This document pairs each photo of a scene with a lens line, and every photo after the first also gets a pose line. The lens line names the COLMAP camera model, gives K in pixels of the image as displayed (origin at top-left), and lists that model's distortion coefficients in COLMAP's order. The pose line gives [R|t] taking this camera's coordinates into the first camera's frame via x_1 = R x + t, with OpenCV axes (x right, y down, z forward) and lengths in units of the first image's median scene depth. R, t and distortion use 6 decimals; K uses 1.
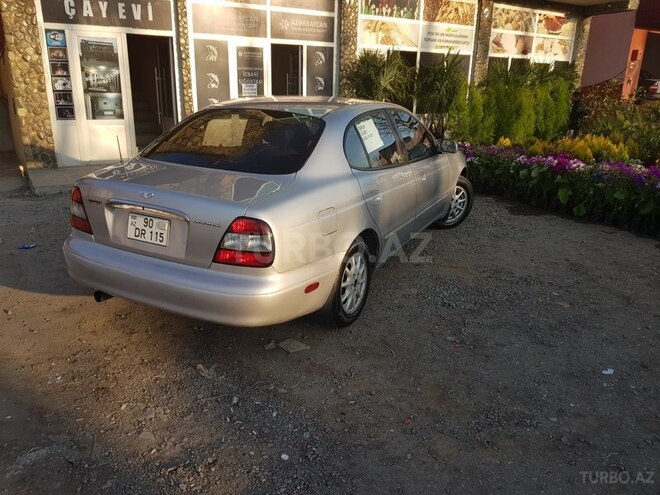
lens RADIAL K [[504.1, 0, 327.5], [0, 504.1, 251.4], [0, 0, 1]] dist [-0.007555, -0.003078]
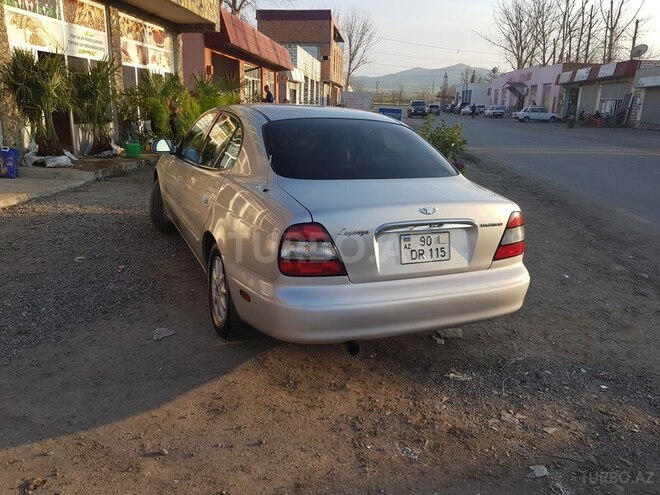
lens RADIAL K [[504.1, 0, 327.5], [0, 504.1, 243.9], [0, 0, 1]] dist [-0.007555, -0.003078]
pose [[0.634250, -0.201835, 0.746317, -0.244693], [0.224243, 0.971851, 0.072259, -0.033393], [-0.739893, 0.121526, 0.661657, 0.110379]]
